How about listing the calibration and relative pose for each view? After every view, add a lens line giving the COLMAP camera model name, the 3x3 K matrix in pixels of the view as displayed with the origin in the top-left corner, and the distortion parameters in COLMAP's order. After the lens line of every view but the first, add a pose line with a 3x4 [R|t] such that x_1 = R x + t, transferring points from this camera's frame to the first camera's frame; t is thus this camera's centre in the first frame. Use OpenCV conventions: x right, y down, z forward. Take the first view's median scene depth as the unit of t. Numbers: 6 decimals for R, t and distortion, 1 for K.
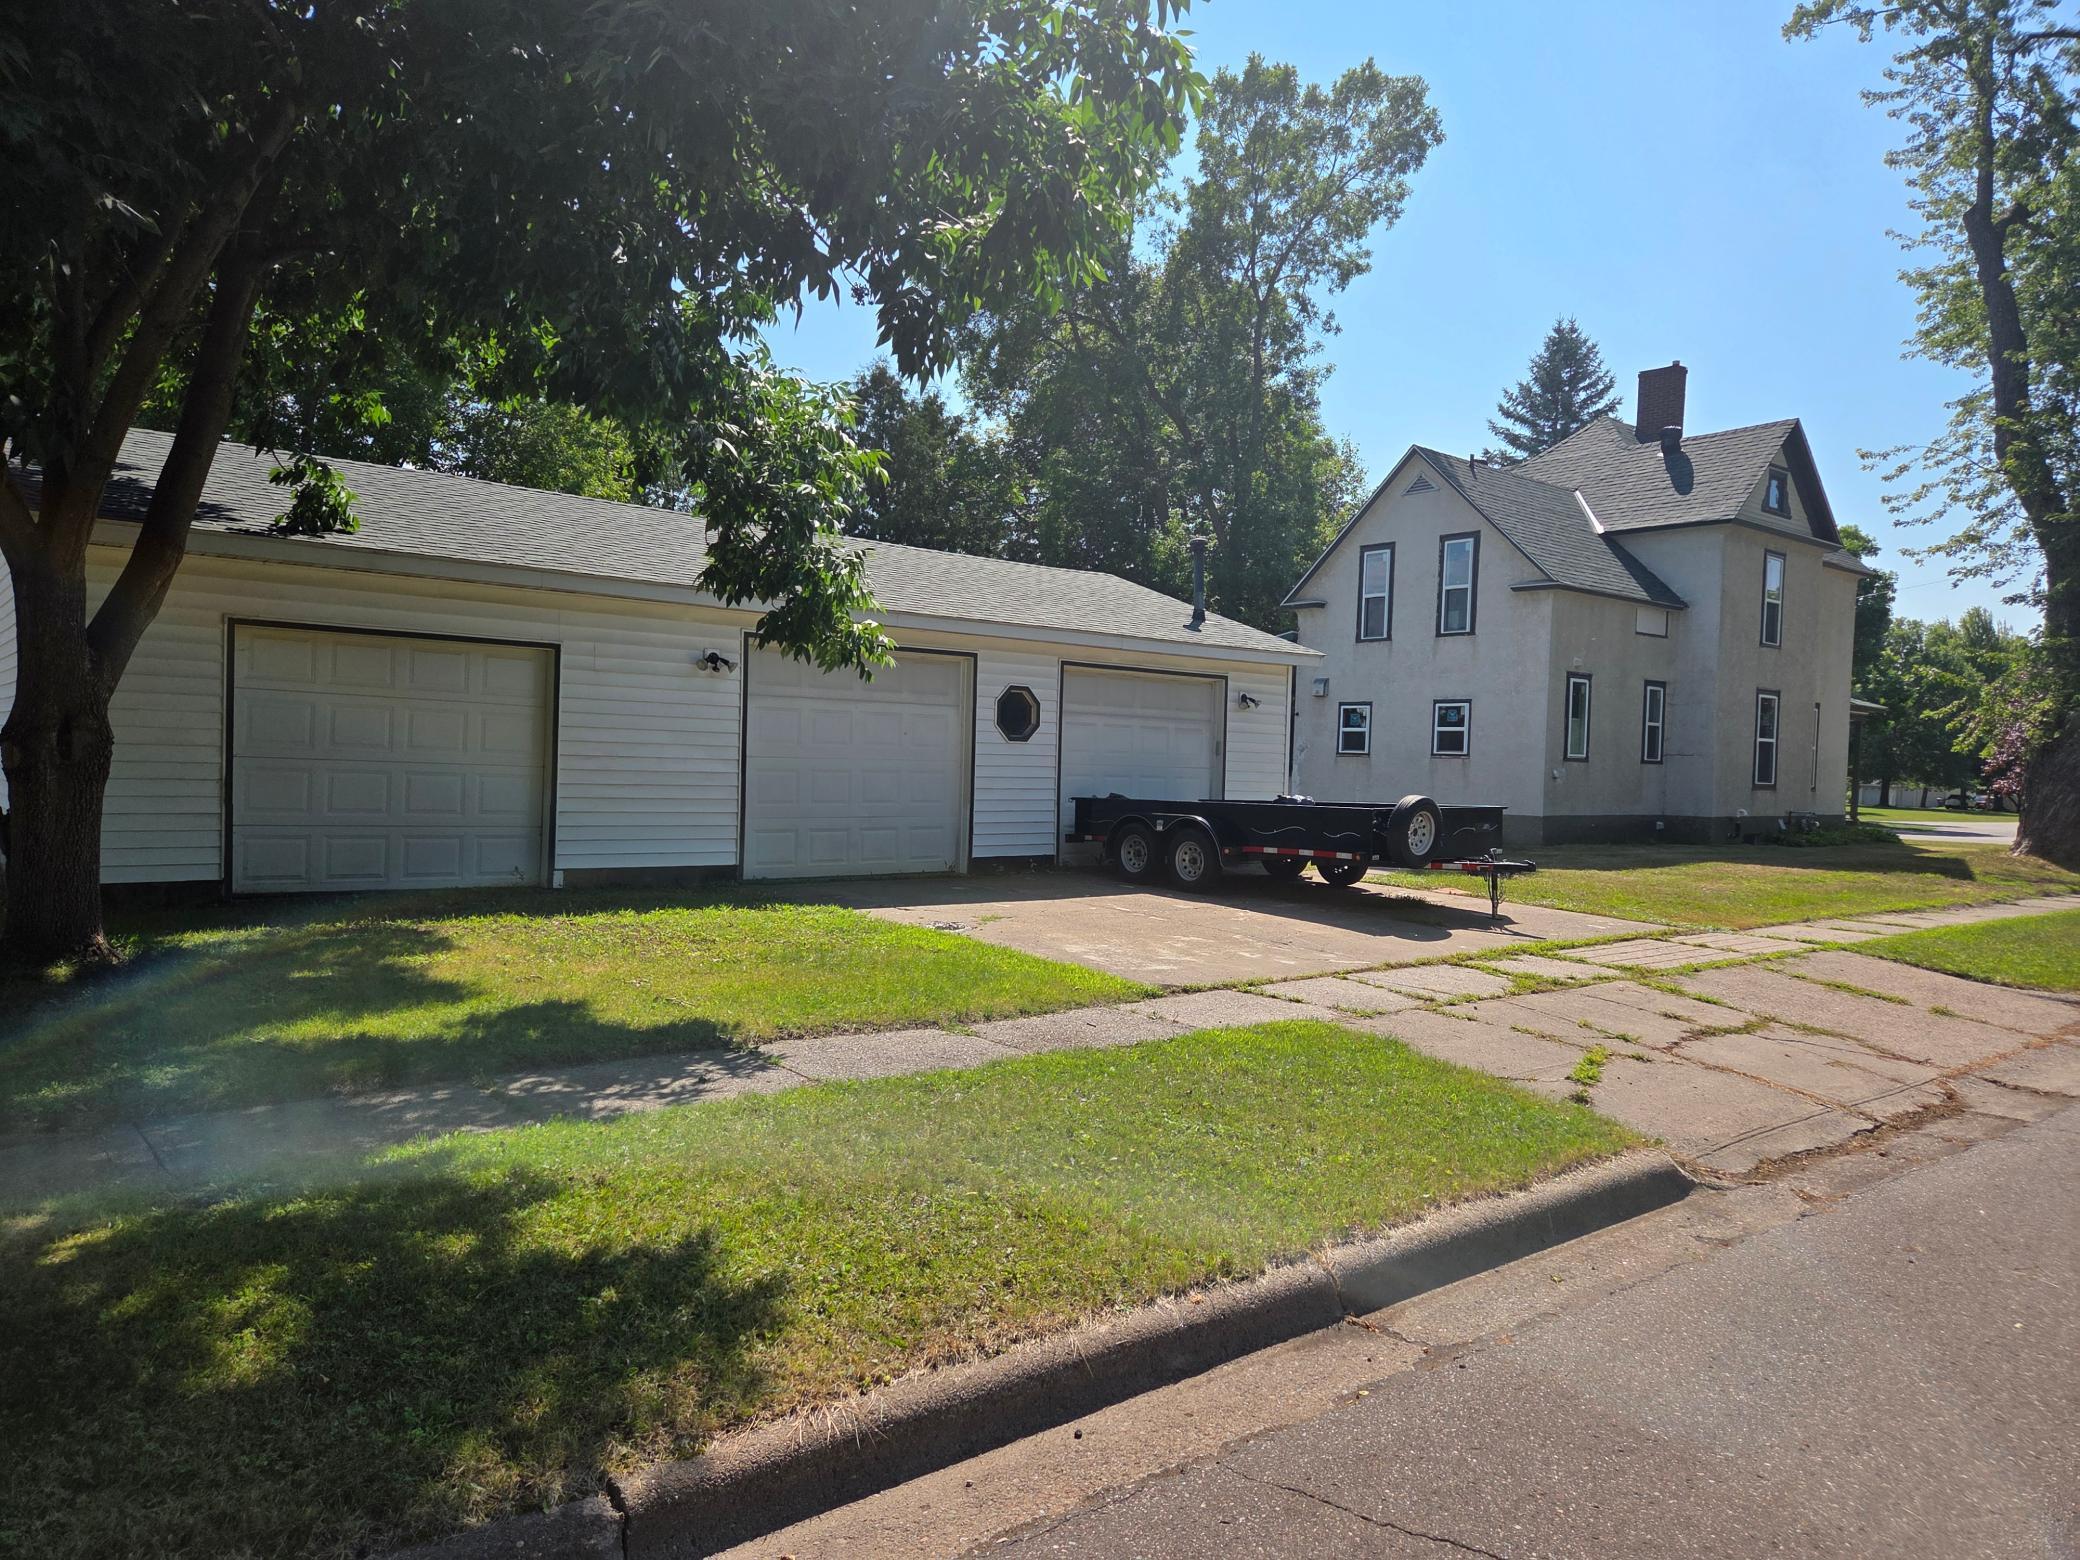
lens RADIAL K [[1394.9, 0, 1029.9], [0, 1394.9, 794.0], [0, 0, 1]] dist [0.070256, -0.062912]
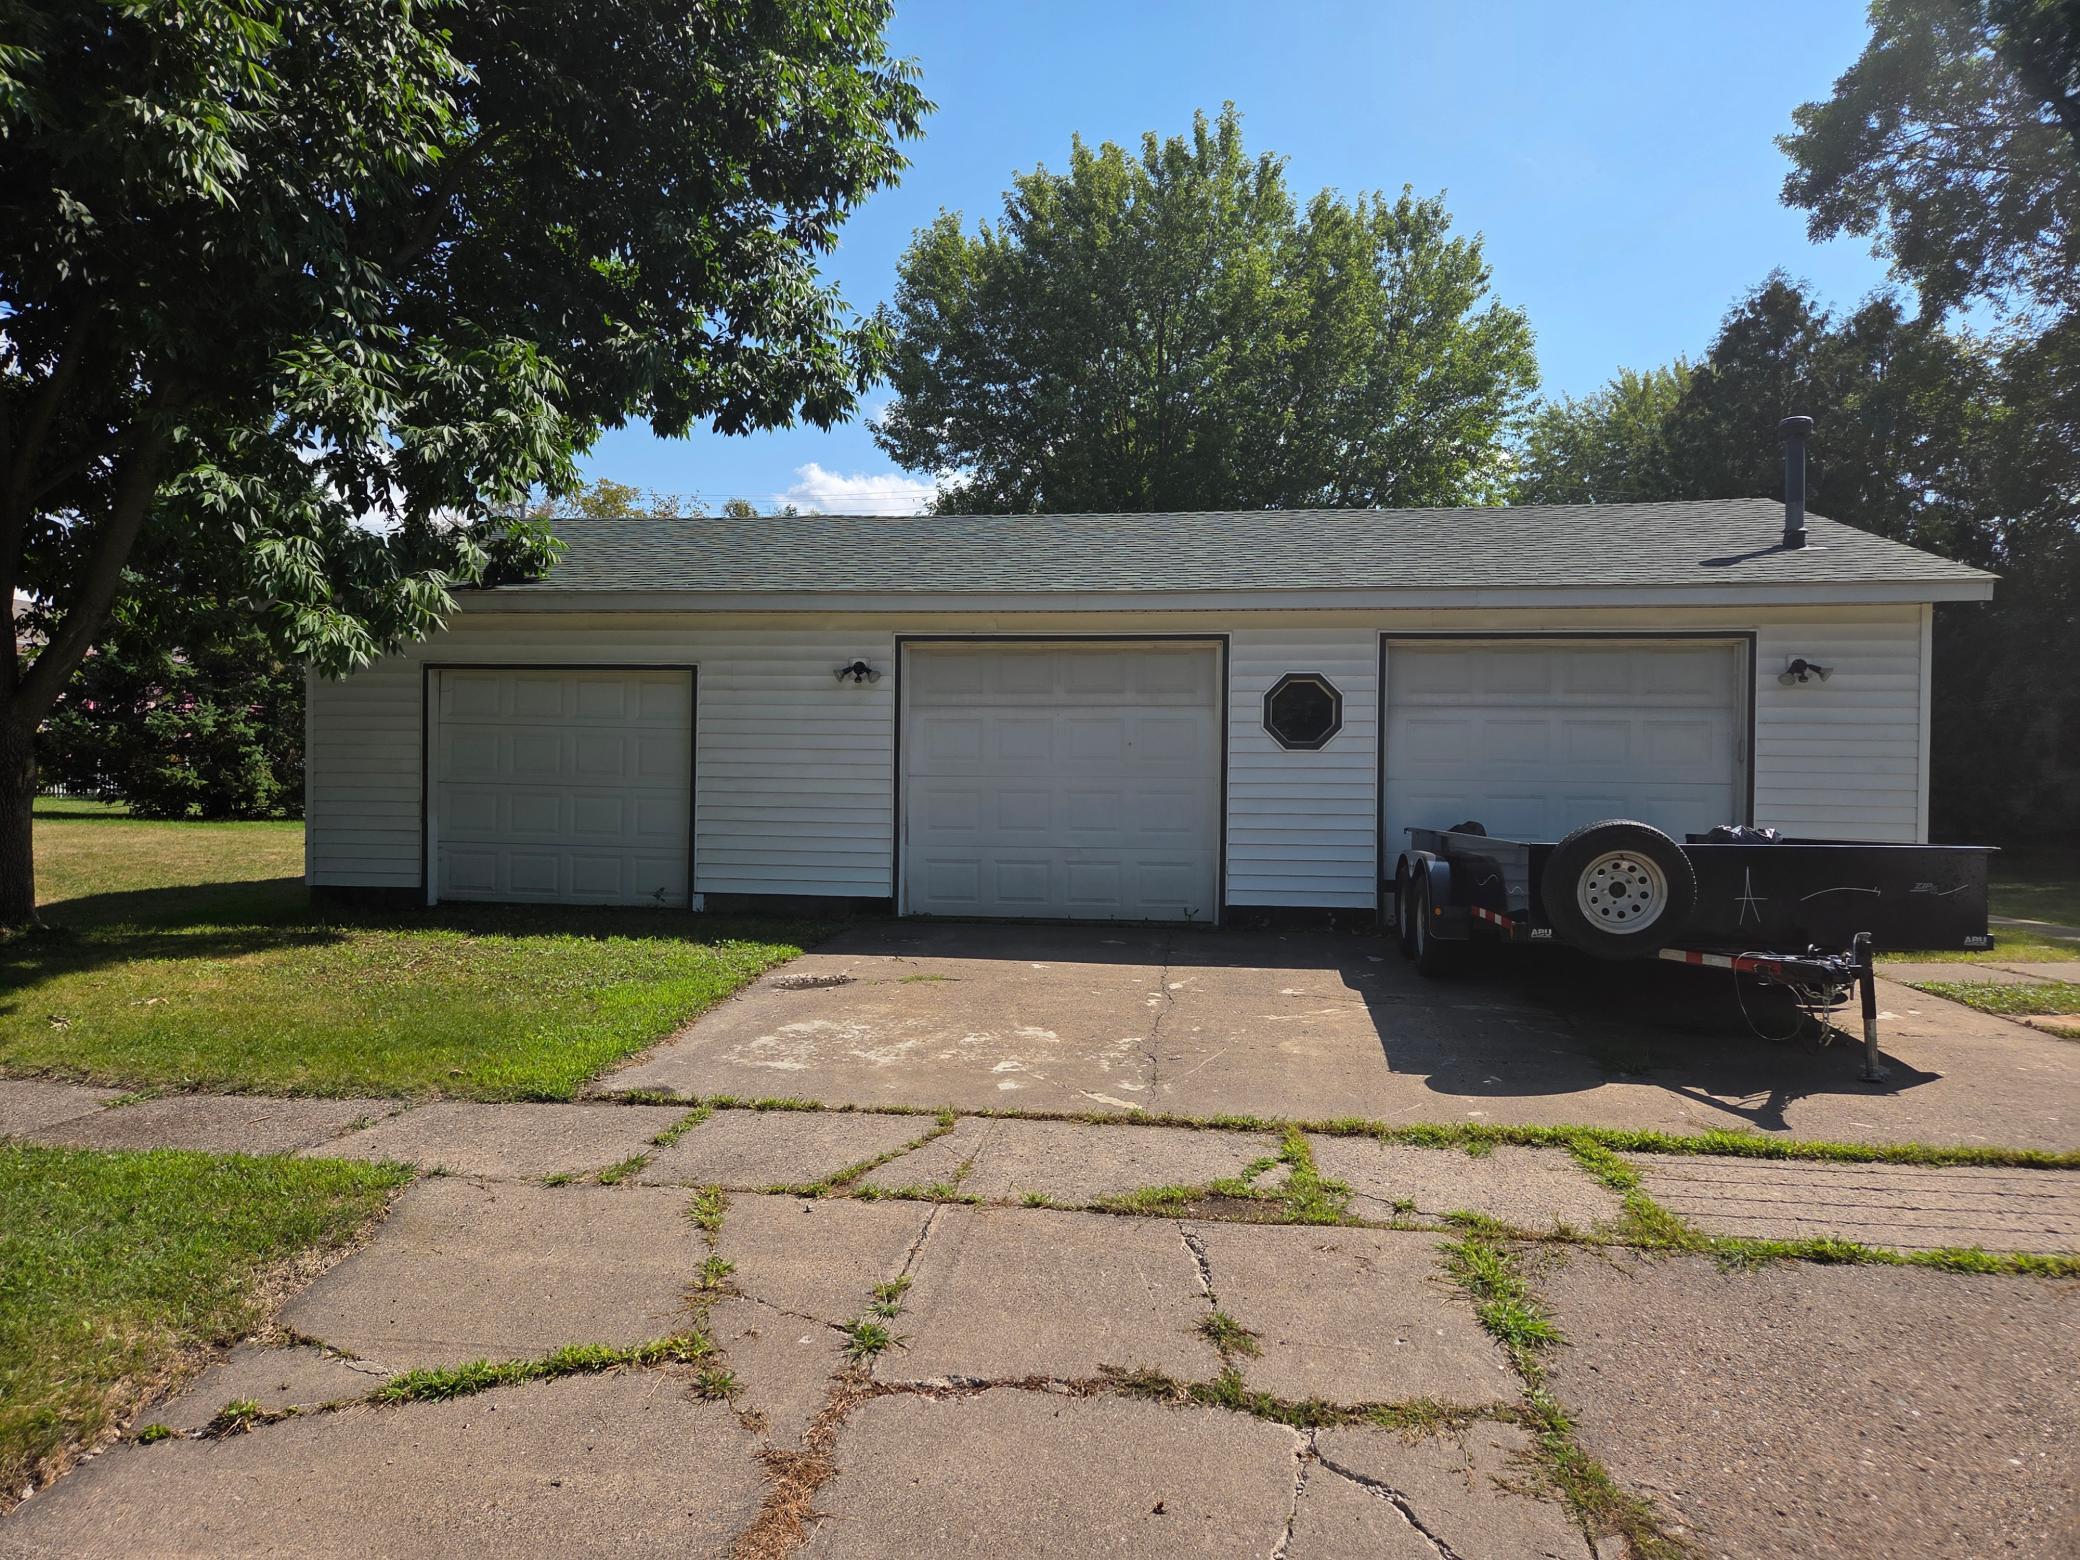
lens RADIAL K [[1394.9, 0, 1029.9], [0, 1394.9, 794.0], [0, 0, 1]] dist [0.070256, -0.062912]
pose [[0.677514, -0.012092, -0.735410, 0.502935], [-0.009786, 0.999628, -0.025452, 0.006544], [0.735444, 0.024441, 0.677144, 0.463067]]
